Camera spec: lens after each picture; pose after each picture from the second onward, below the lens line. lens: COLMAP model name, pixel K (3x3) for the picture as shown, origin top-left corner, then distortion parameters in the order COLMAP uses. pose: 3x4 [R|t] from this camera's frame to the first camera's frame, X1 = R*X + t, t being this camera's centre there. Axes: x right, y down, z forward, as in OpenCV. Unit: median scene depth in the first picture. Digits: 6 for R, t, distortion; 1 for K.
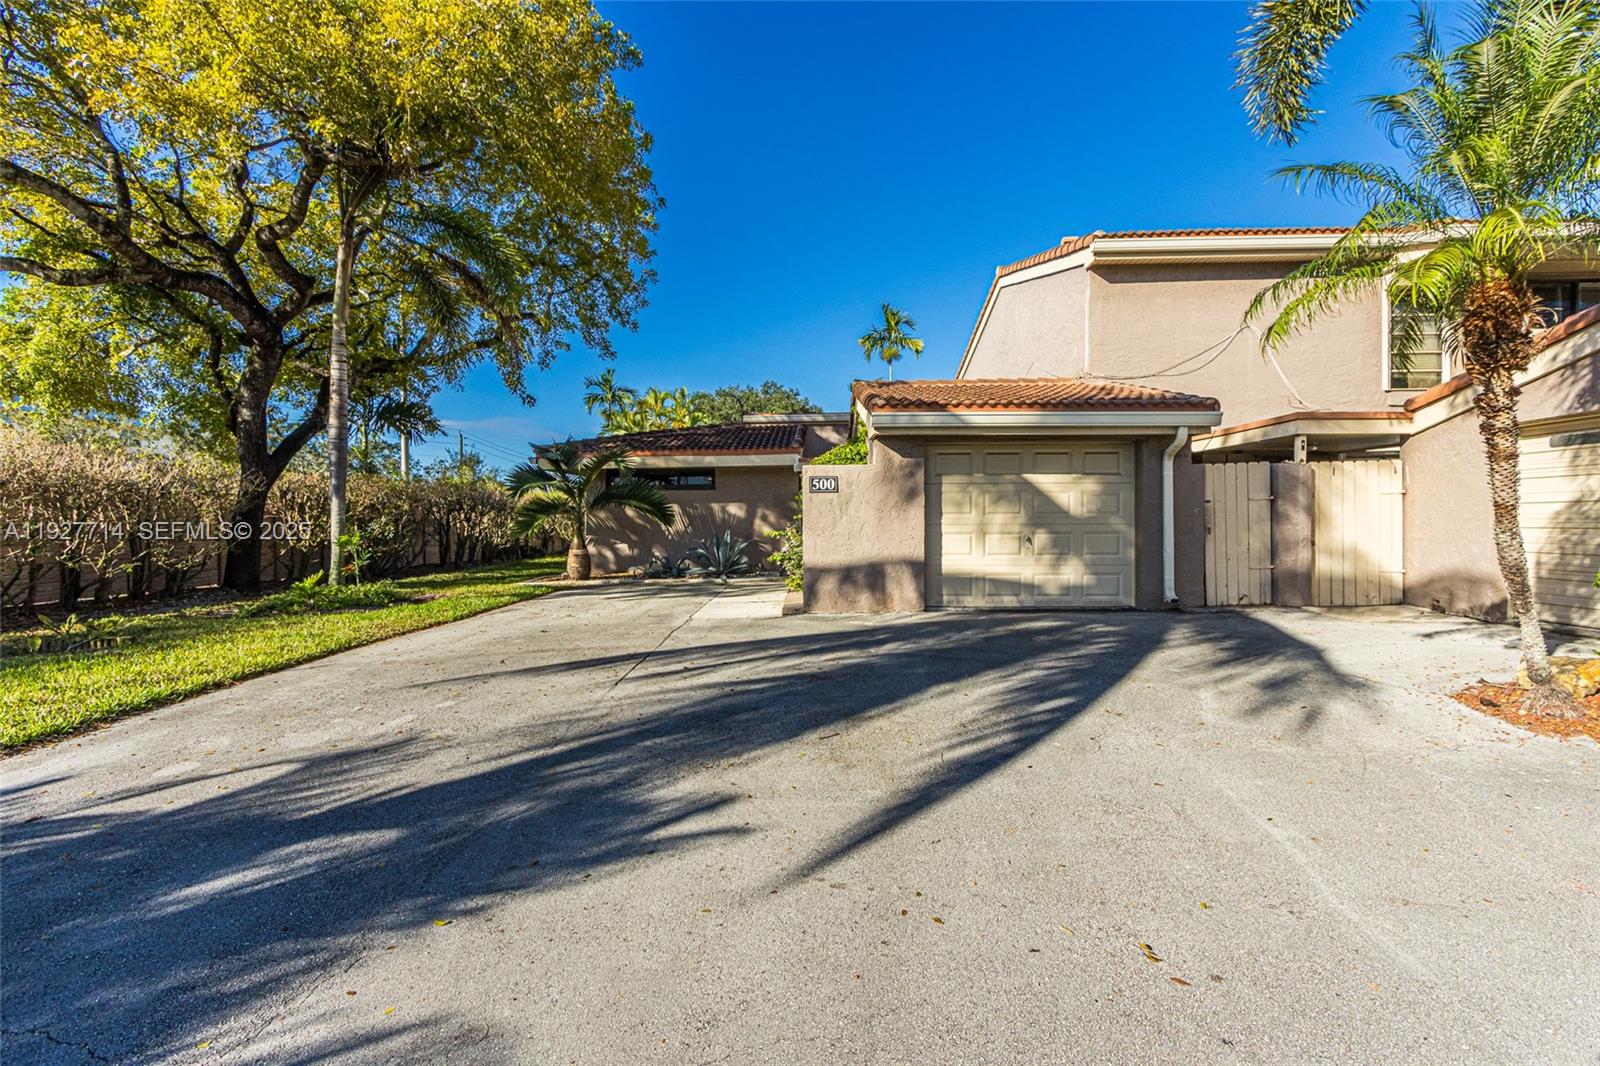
lens RADIAL K [[738.7, 0, 792.7], [0, 738.7, 527.9], [0, 0, 1]] dist [0.004435, -0.003682]
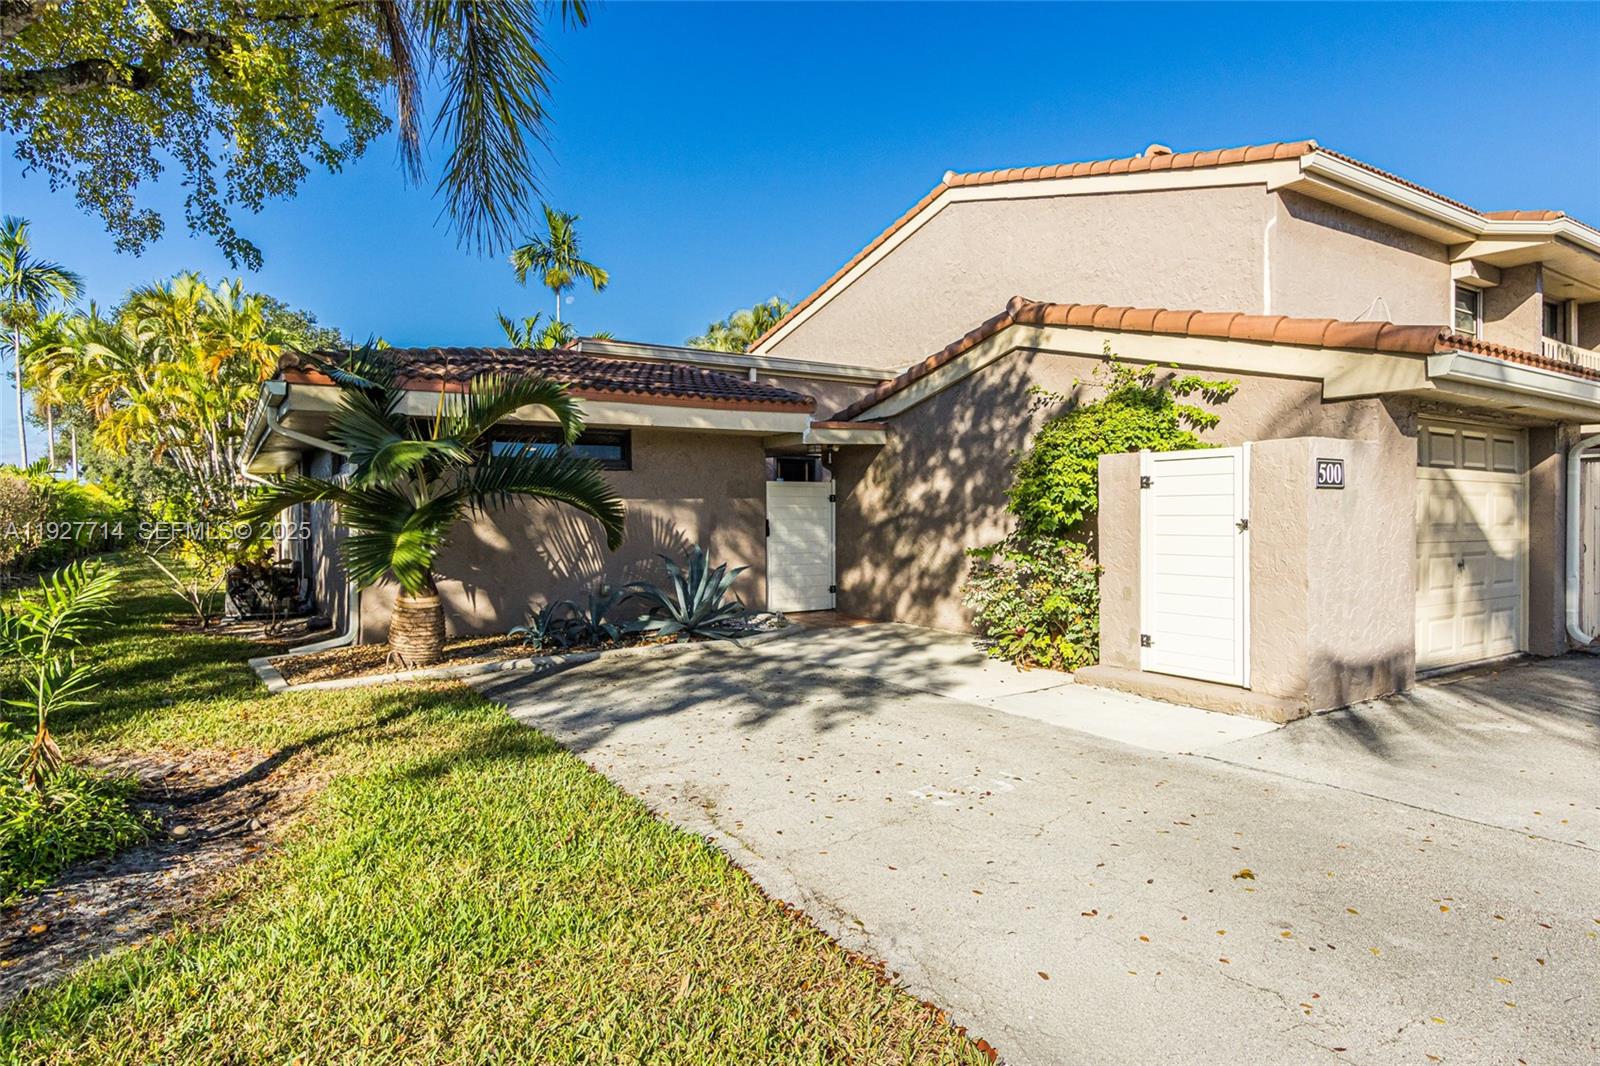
lens RADIAL K [[906.9, 0, 801.6], [0, 906.9, 530.3], [0, 0, 1]] dist [-0.000800, -0.000348]
pose [[0.821221, -0.004549, 0.570592, -0.508412], [0.000896, 0.999977, 0.006682, -0.017732], [-0.570610, -0.004977, 0.821206, 0.529182]]
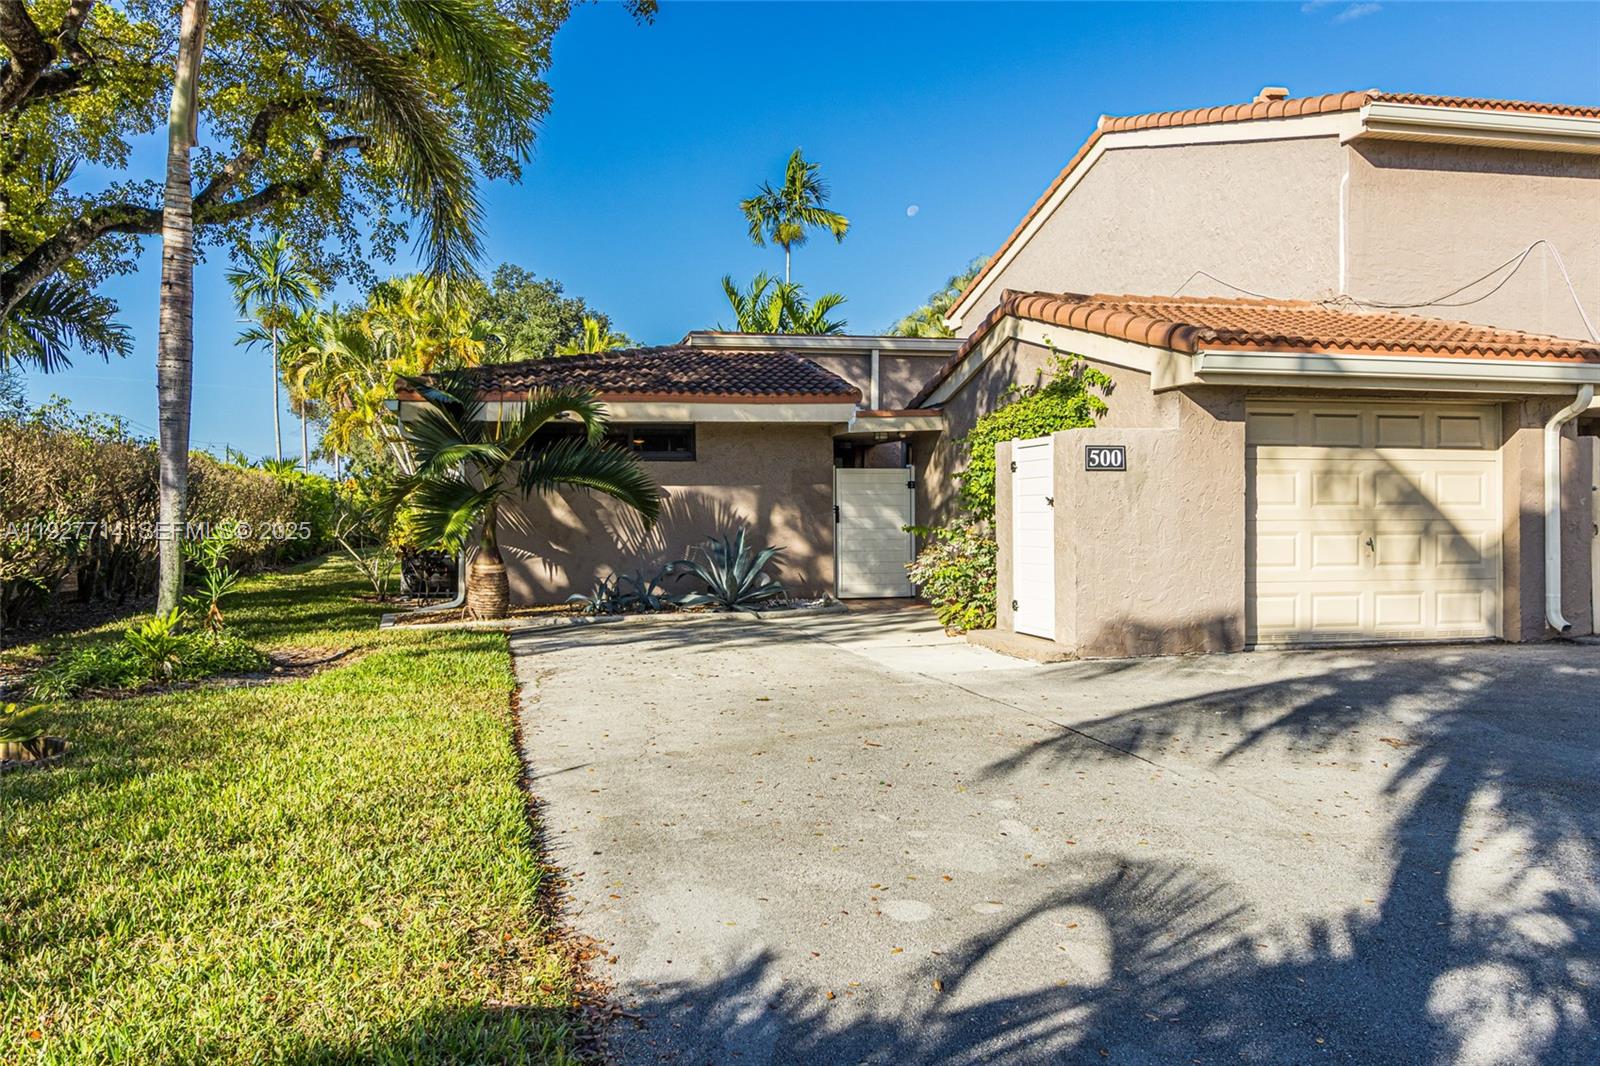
lens RADIAL K [[1282.5, 0, 803.4], [0, 1282.5, 530.1], [0, 0, 1]] dist [-0.008993, -0.000864]
pose [[0.965033, -0.002127, 0.262121, -0.388595], [0.001255, 0.999993, 0.003494, -0.000911], [-0.262126, -0.003043, 0.965029, 0.000984]]
